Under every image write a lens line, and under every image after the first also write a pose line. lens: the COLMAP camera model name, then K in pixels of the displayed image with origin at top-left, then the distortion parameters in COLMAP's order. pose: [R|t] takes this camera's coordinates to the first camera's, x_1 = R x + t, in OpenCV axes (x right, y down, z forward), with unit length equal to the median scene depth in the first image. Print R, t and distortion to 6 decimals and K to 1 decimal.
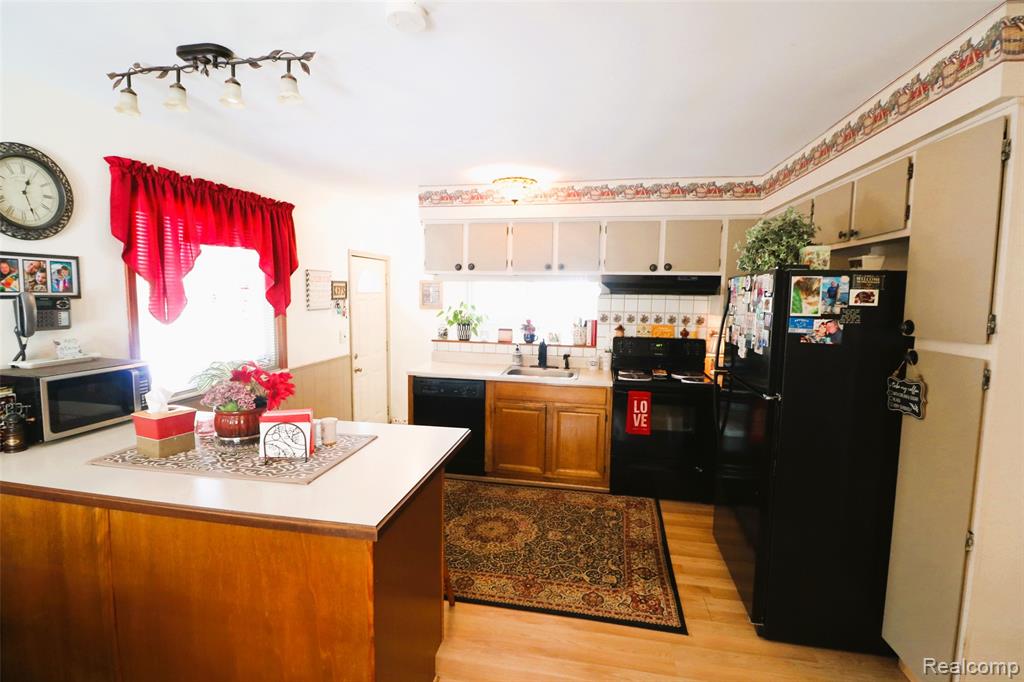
lens RADIAL K [[476.4, 0, 508.5], [0, 476.4, 338.5], [0, 0, 1]] dist [-0.012248, -0.004450]
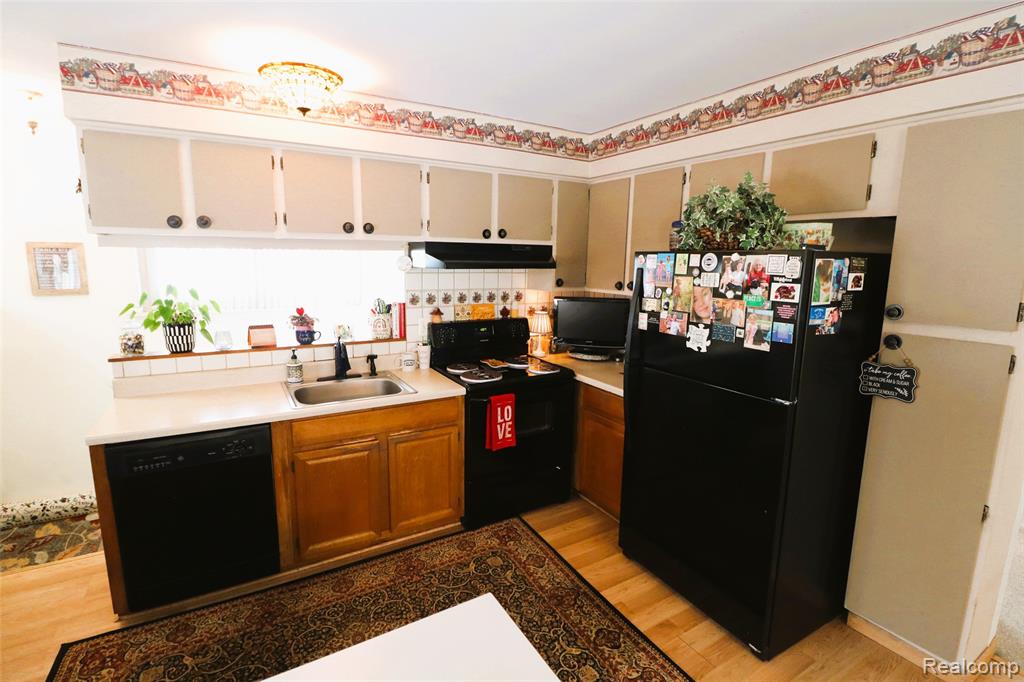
lens RADIAL K [[476.4, 0, 516.2], [0, 476.4, 337.7], [0, 0, 1]] dist [-0.012248, -0.004450]
pose [[0.749231, -0.113604, 0.652493, -0.191653], [0.059229, 0.992725, 0.104832, -0.058309], [-0.659655, -0.039897, 0.750509, 0.373873]]
